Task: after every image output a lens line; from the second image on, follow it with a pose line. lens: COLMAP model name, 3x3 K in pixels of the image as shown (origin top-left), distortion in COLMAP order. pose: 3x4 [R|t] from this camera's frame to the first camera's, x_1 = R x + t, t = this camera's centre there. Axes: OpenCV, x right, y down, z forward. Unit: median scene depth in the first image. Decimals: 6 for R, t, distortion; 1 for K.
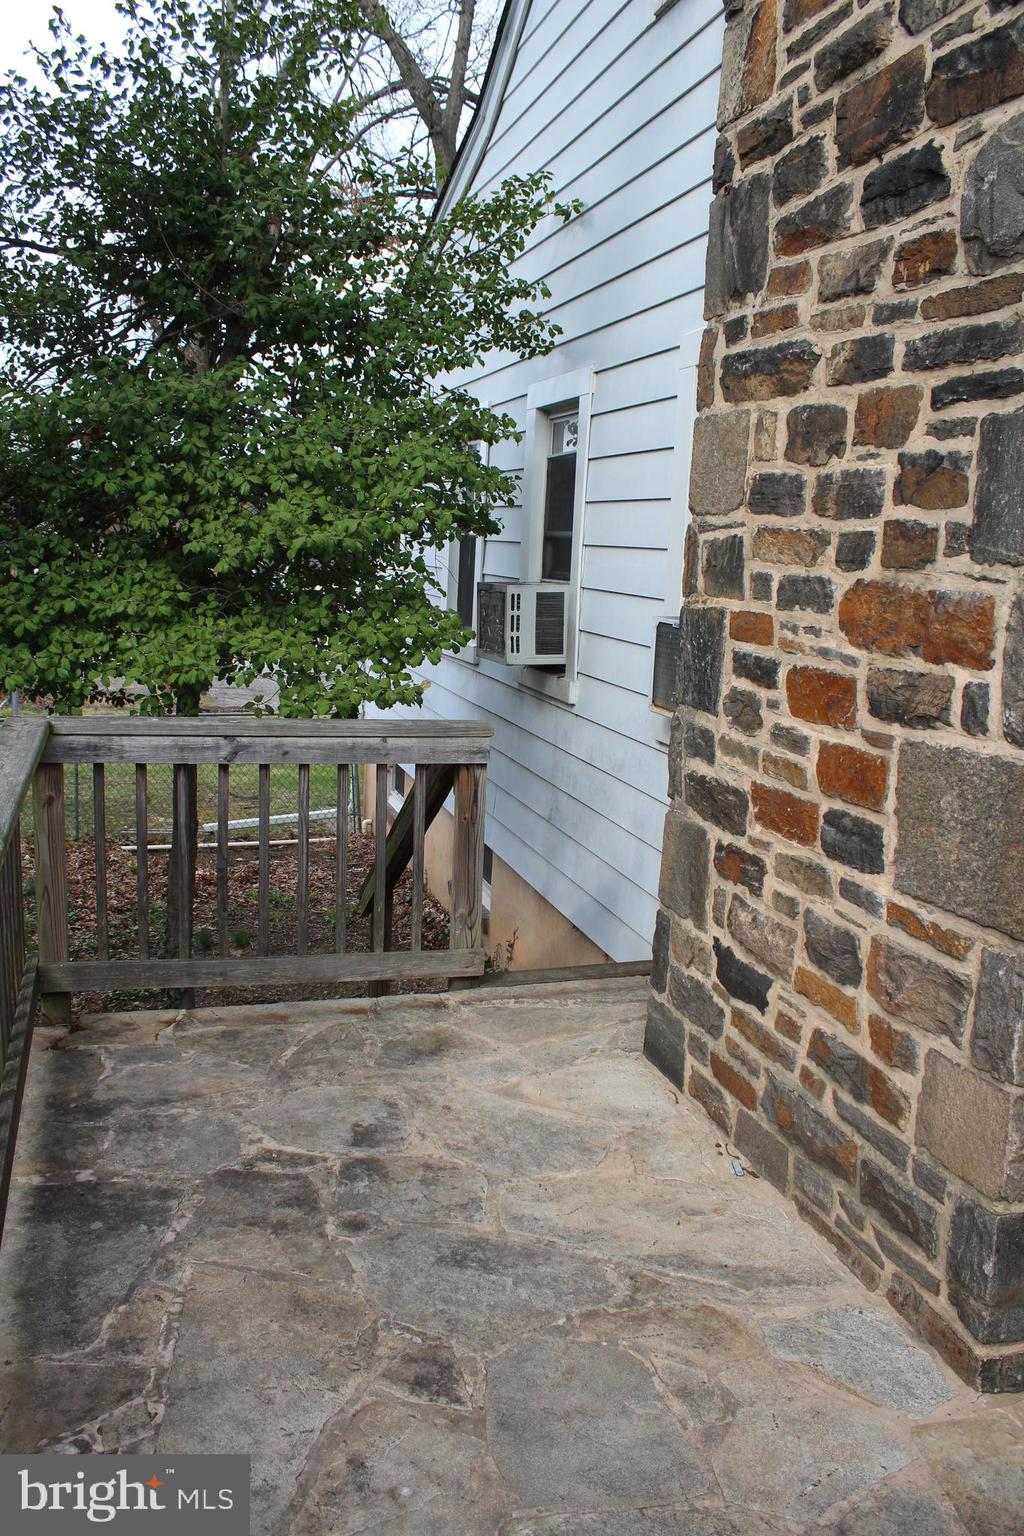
lens RADIAL K [[1247.0, 0, 512.0], [0, 1247.0, 768.0], [0, 0, 1]] dist [-0.169930, 0.130686]
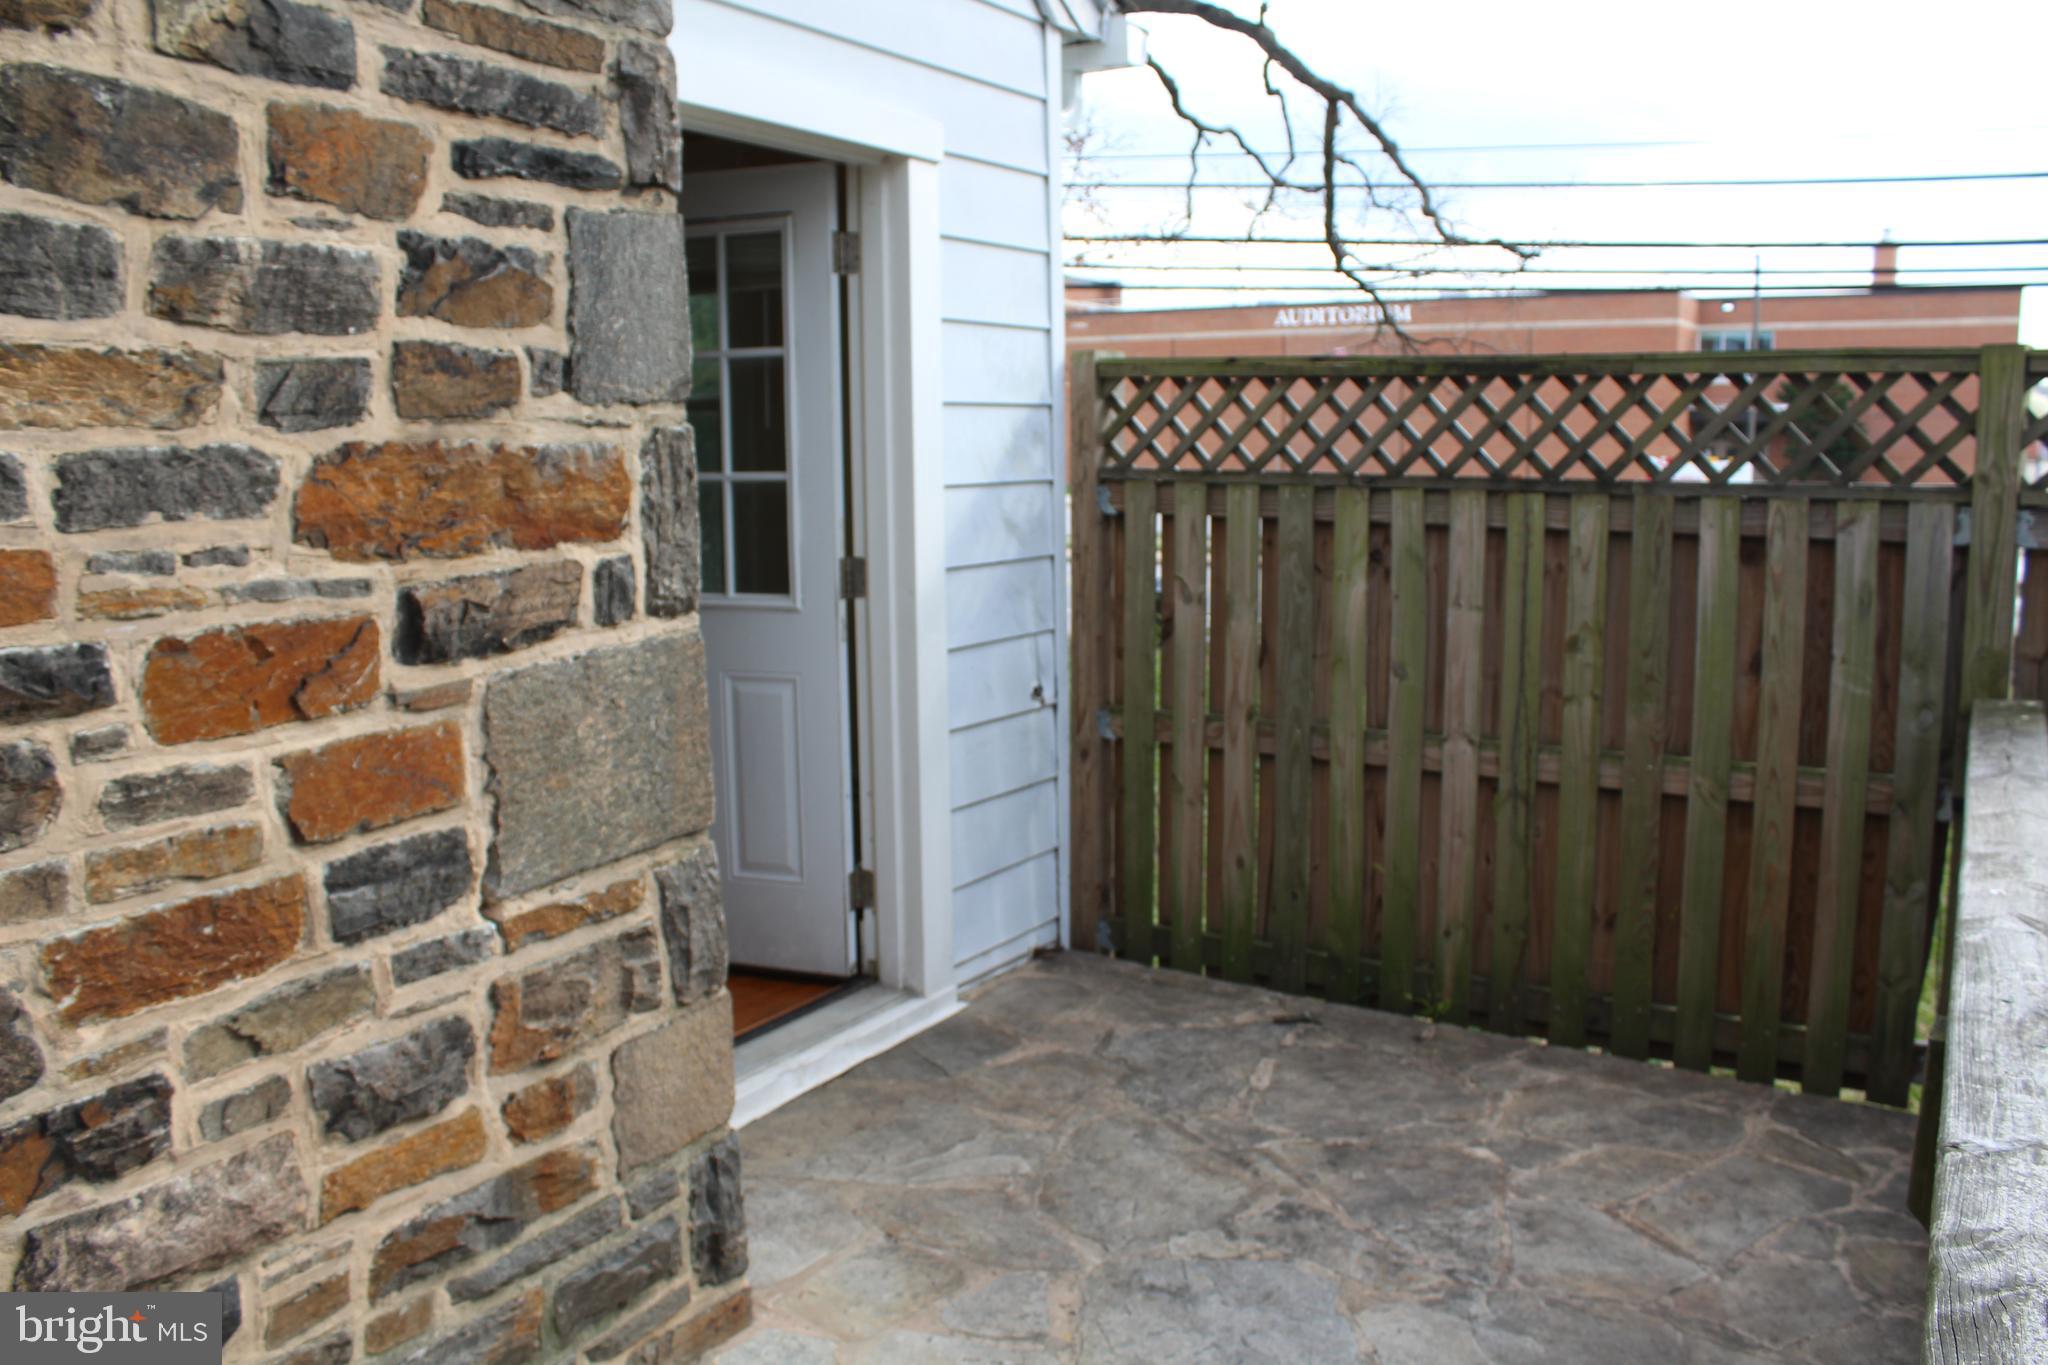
lens RADIAL K [[1662.7, 0, 1024.0], [0, 1662.7, 682.5], [0, 0, 1]] dist [-0.169930, 0.130686]
pose [[-0.666543, -0.146980, 0.730833, -0.490773], [0.110996, 0.949875, 0.292264, -0.233620], [-0.737157, 0.275926, -0.616818, 1.268469]]
